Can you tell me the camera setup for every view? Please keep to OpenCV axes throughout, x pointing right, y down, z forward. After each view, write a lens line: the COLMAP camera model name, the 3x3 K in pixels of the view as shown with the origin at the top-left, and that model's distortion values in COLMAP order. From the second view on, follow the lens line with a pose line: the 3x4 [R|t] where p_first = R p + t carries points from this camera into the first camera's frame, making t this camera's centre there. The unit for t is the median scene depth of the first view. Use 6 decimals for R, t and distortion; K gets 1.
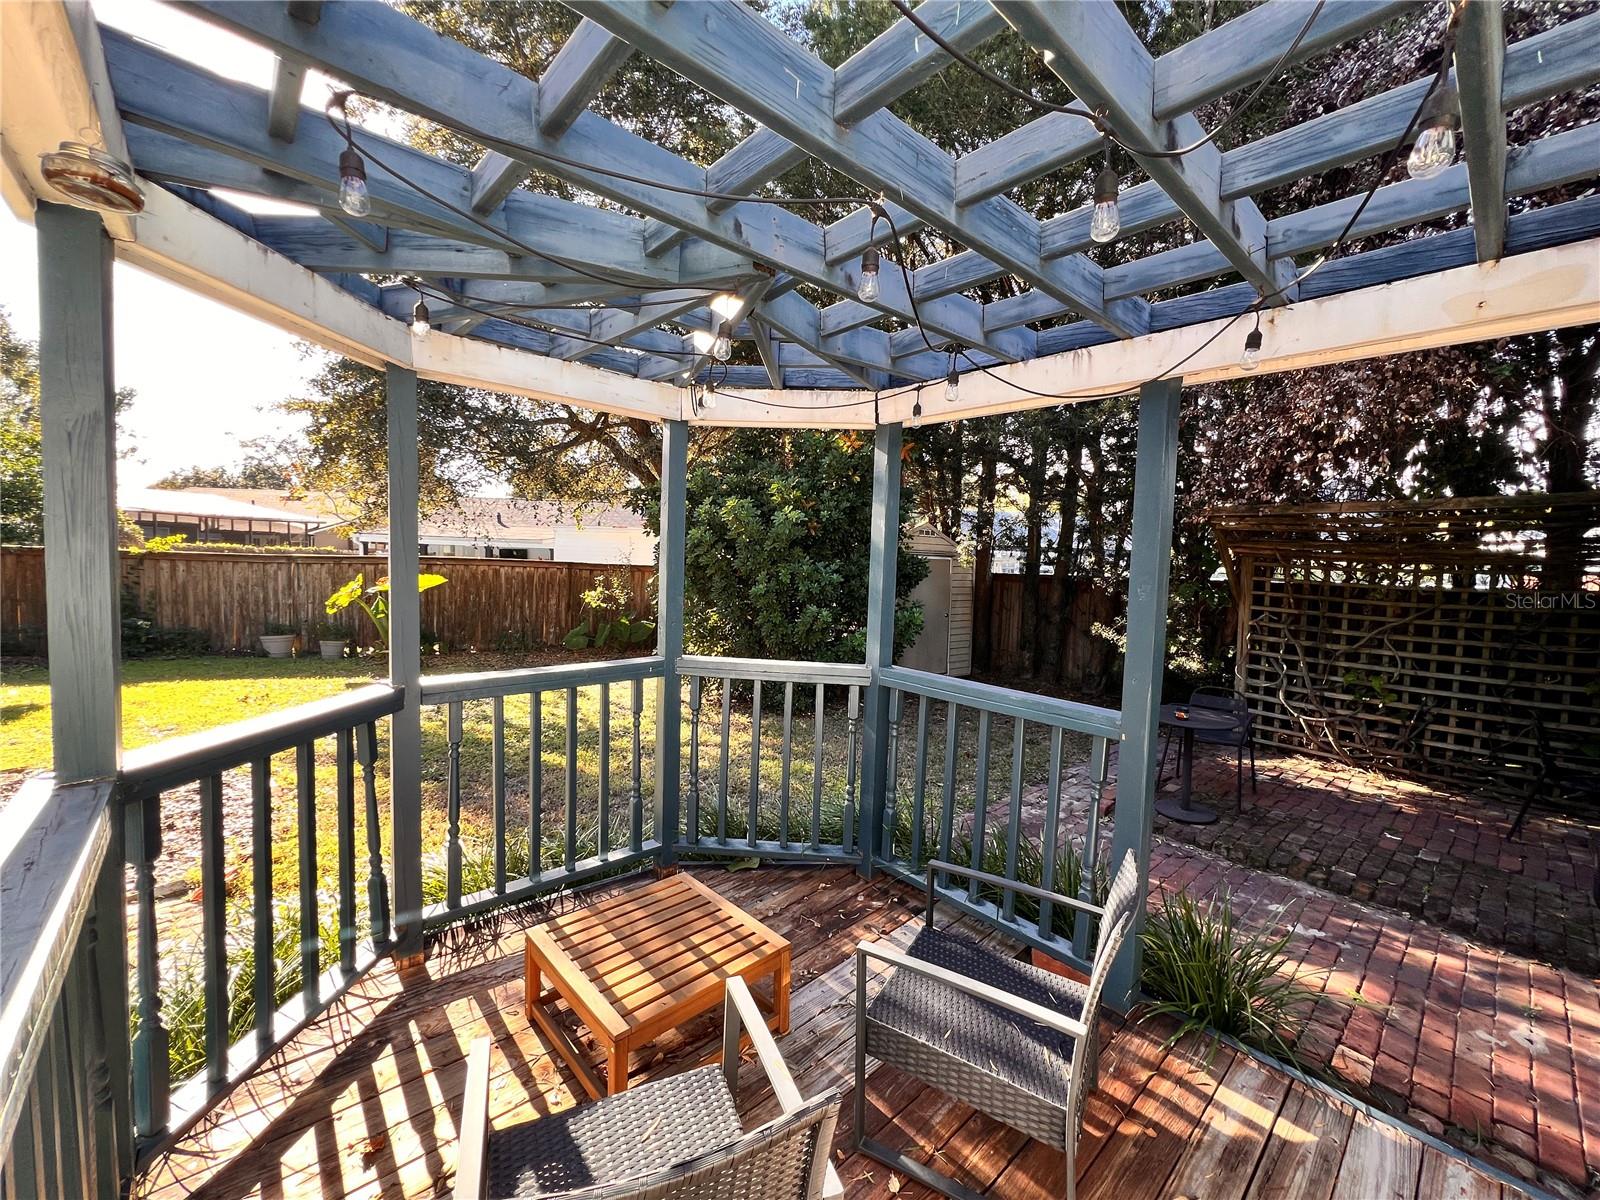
lens RADIAL K [[644.0, 0, 793.2], [0, 644.0, 601.4], [0, 0, 1]] dist [-0.001476, 0.000903]
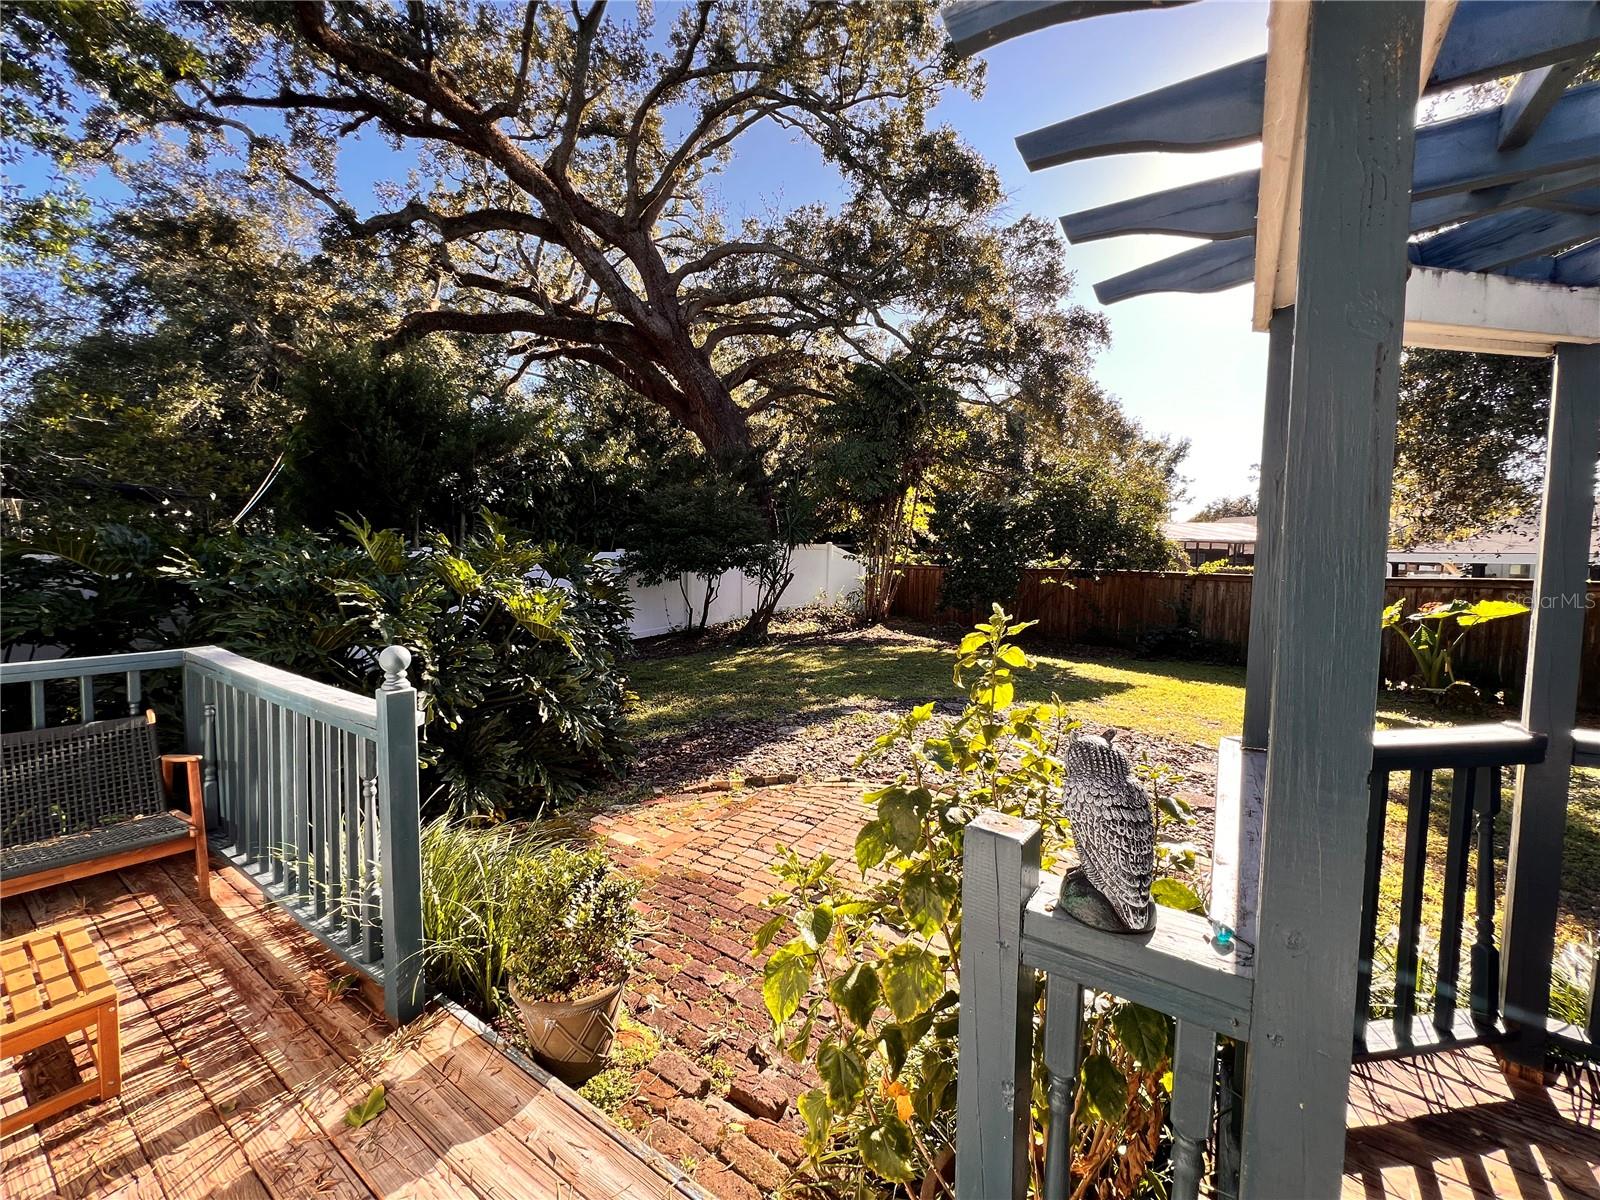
lens RADIAL K [[644.0, 0, 796.5], [0, 644.0, 600.8], [0, 0, 1]] dist [-0.001476, 0.000903]
pose [[0.239928, 0.037155, -0.970079, -0.054056], [-0.070975, 0.997264, 0.020642, 0.014138], [0.968193, 0.063899, 0.241909, -0.158039]]
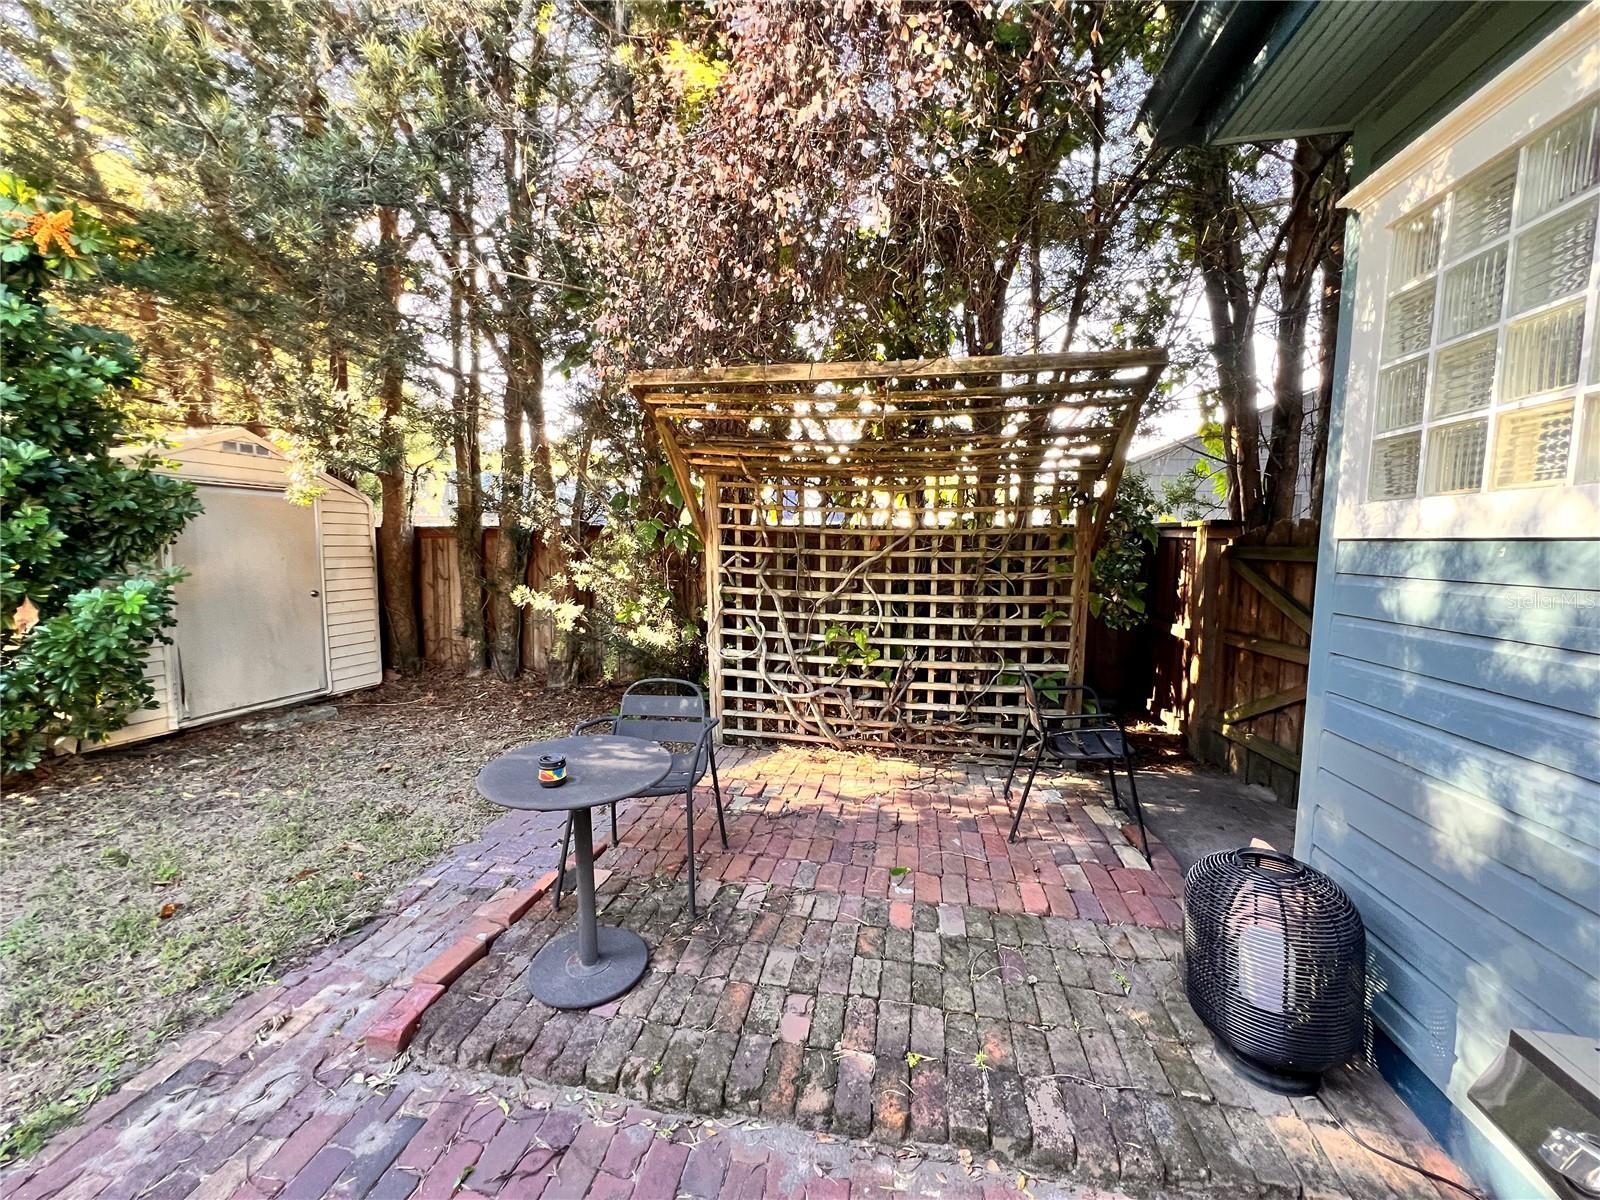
lens RADIAL K [[644.0, 0, 797.1], [0, 644.0, 604.7], [0, 0, 1]] dist [-0.001476, 0.000903]
pose [[0.778990, -0.081148, 0.621763, 0.352950], [0.056547, 0.996642, 0.059228, 0.035872], [-0.624481, -0.010980, 0.780963, 0.420485]]
